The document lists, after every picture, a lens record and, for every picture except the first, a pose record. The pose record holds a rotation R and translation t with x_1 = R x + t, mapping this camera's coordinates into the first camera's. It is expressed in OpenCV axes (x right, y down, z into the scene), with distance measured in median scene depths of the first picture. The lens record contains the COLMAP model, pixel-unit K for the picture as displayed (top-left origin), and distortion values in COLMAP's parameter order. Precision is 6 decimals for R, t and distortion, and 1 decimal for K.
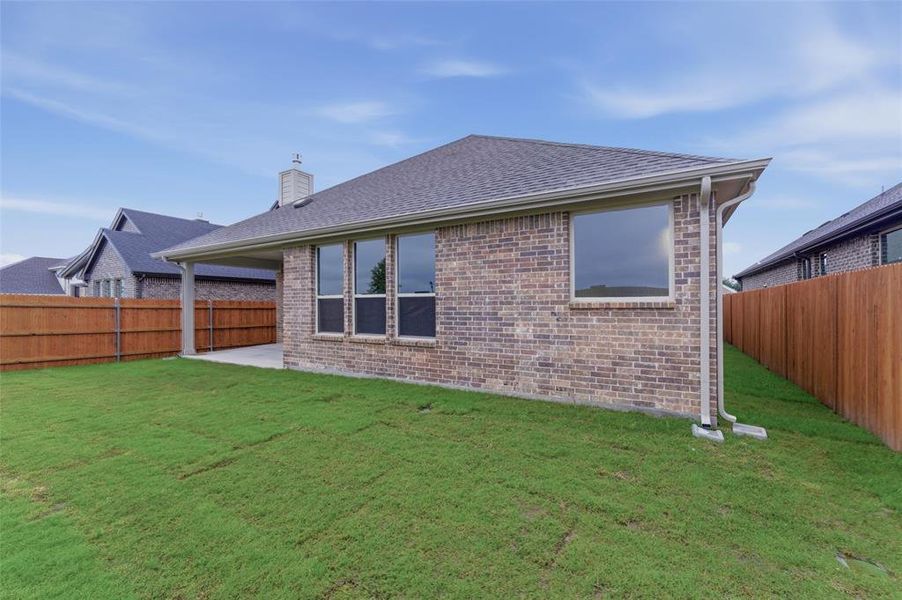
lens RADIAL K [[379.1, 0, 452.8], [0, 379.1, 307.4], [0, 0, 1]] dist [-0.001697, 0.000205]
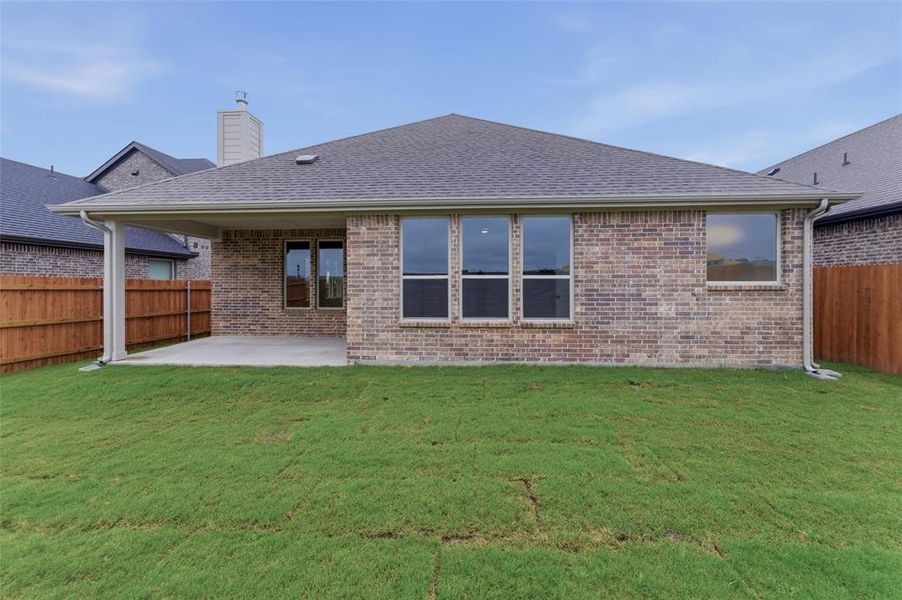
lens RADIAL K [[383.5, 0, 450.0], [0, 383.5, 285.5], [0, 0, 1]] dist [0.002103, 0.000547]
pose [[0.891053, 0.000868, 0.453897, -0.849925], [0.000479, 0.999996, -0.002854, -0.007790], [-0.453898, 0.002761, 0.891049, 0.228998]]
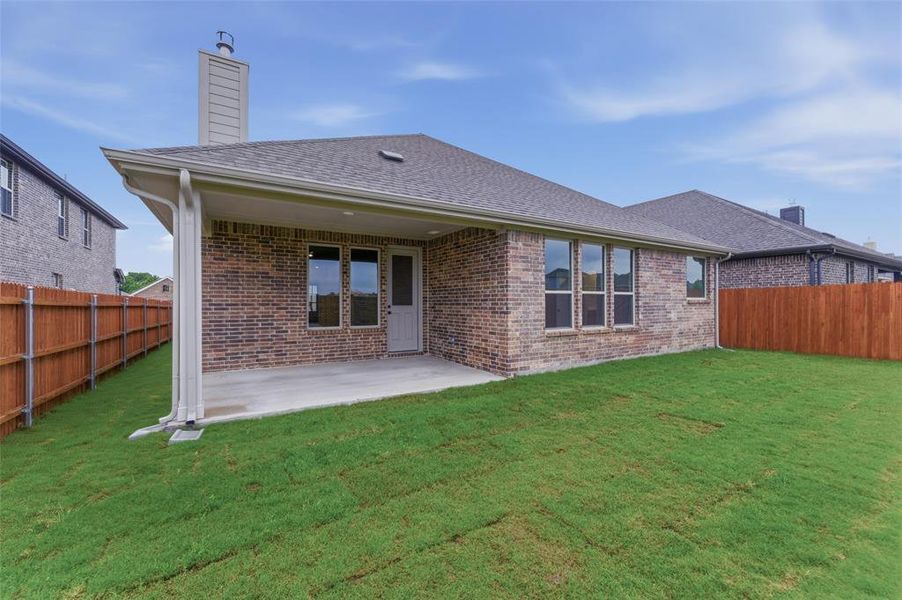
lens RADIAL K [[371.4, 0, 469.1], [0, 371.4, 302.8], [0, 0, 1]] dist [0.001075, 0.000128]
pose [[0.449566, 0.001122, 0.893246, -1.634930], [0.004467, 0.999984, -0.003505, 0.003354], [-0.893236, 0.005566, 0.449554, 0.972409]]
